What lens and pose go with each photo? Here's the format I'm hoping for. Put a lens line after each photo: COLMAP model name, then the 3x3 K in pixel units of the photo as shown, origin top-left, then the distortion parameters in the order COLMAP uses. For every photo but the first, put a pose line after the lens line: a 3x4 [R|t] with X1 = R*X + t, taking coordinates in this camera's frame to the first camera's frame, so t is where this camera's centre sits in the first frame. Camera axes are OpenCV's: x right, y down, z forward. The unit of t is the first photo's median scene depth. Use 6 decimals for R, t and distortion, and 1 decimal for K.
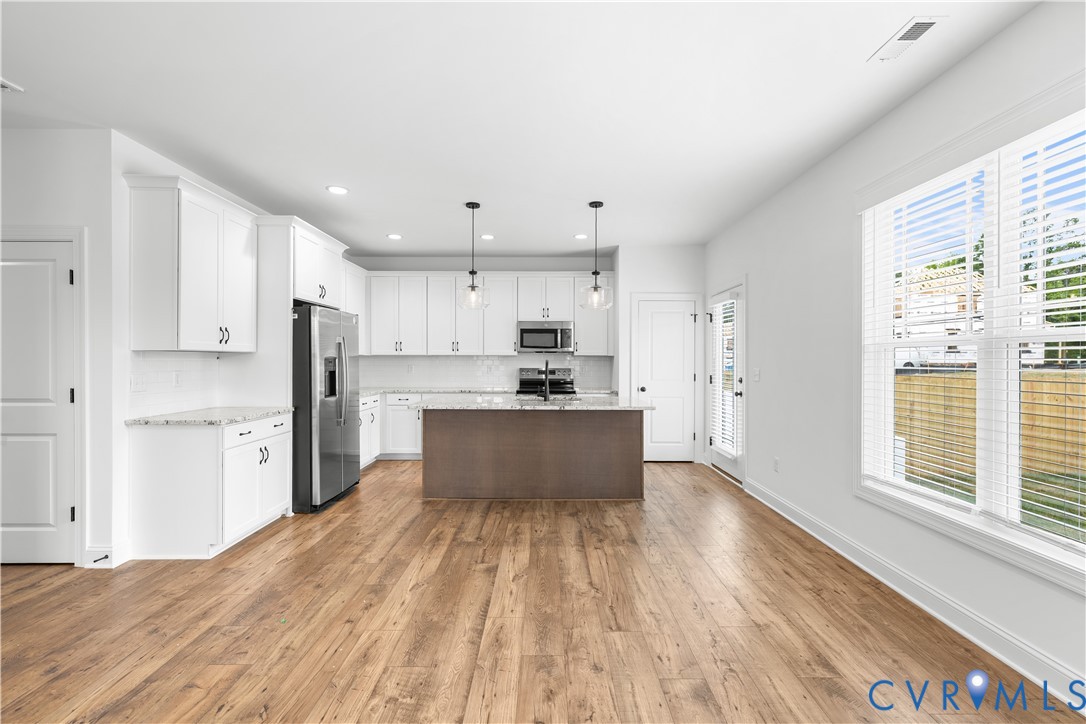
lens RADIAL K [[475.4, 0, 545.7], [0, 475.4, 361.7], [0, 0, 1]] dist [-0.001133, 0.001461]
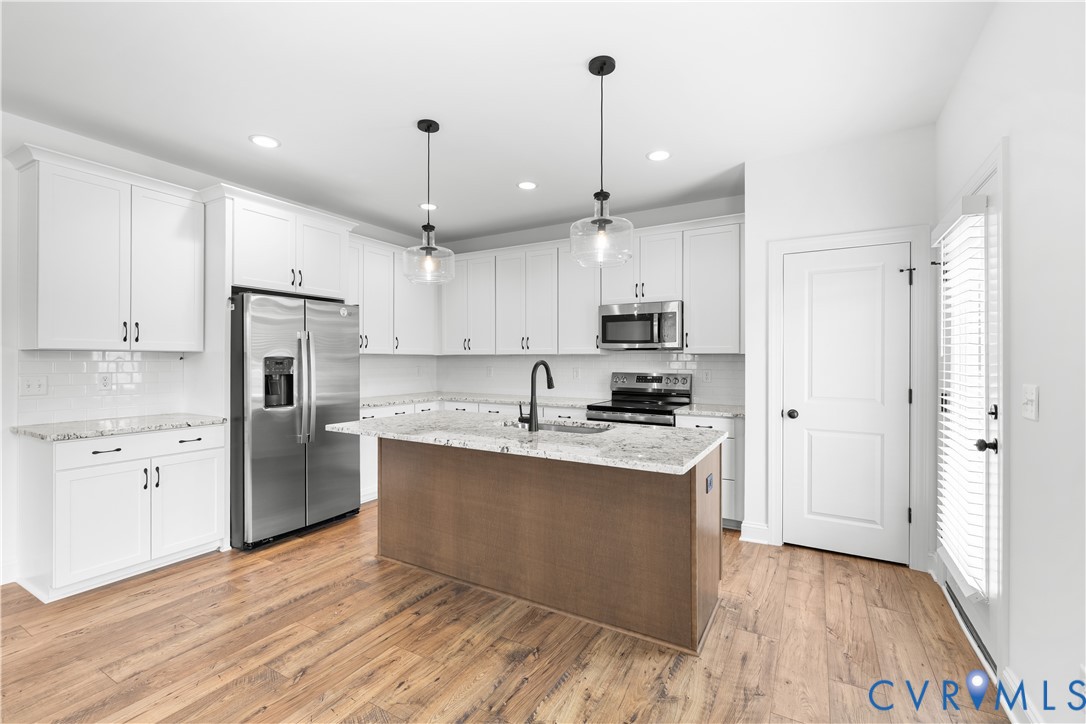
lens RADIAL K [[475.4, 0, 540.2], [0, 475.4, 358.0], [0, 0, 1]] dist [-0.001133, 0.001461]
pose [[0.863018, -0.003425, -0.505161, 0.305820], [-0.002474, 0.999936, -0.011007, 0.000069], [0.505167, 0.010749, 0.862955, 0.498121]]
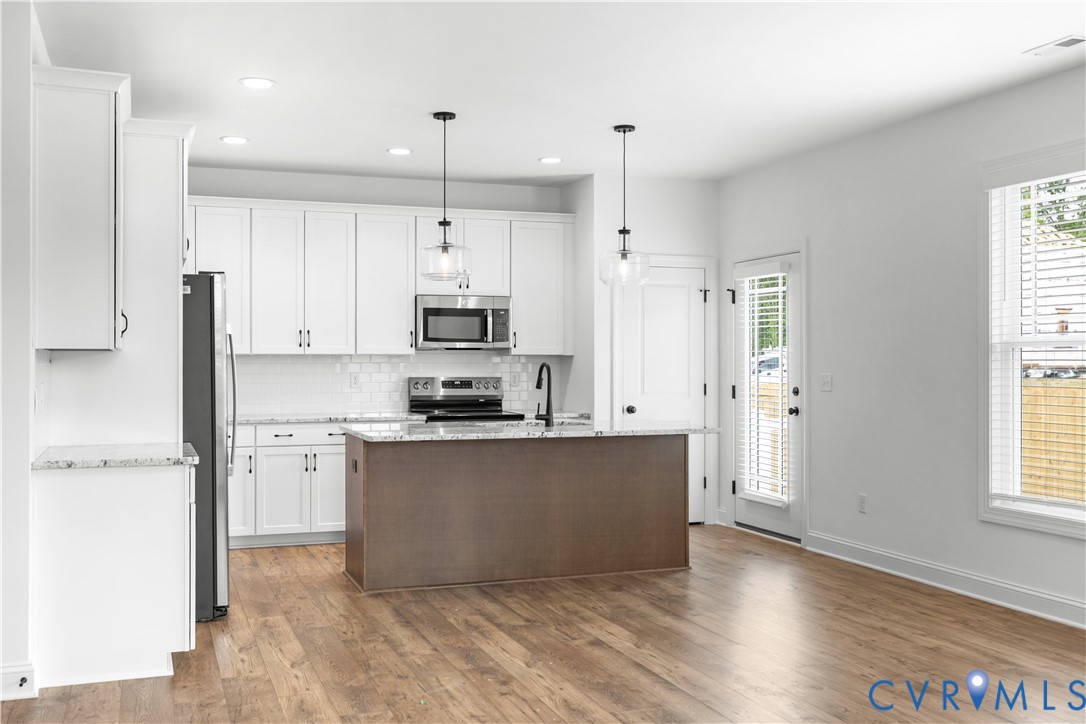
lens RADIAL K [[1072.7, 0, 550.1], [0, 1072.7, 361.8], [0, 0, 1]] dist [-0.007476, 0.000000]
pose [[0.938684, -0.002912, 0.344768, -0.496050], [0.004499, 0.999983, -0.003804, 0.001136], [-0.344751, 0.005122, 0.938680, -0.361373]]
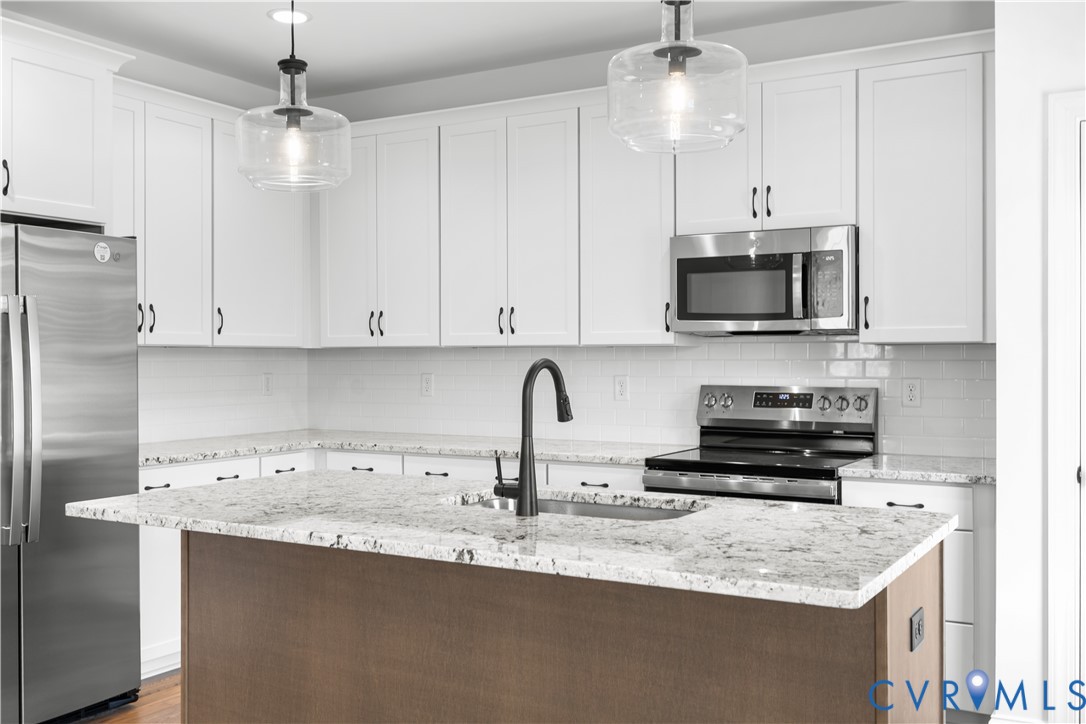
lens RADIAL K [[1072.7, 0, 541.1], [0, 1072.7, 357.4], [0, 0, 1]] dist [-0.007476, 0.000000]
pose [[0.864810, -0.004078, -0.502083, 0.308918], [0.000624, 0.999975, -0.007047, -0.000134], [0.502099, 0.005781, 0.864791, 0.487683]]
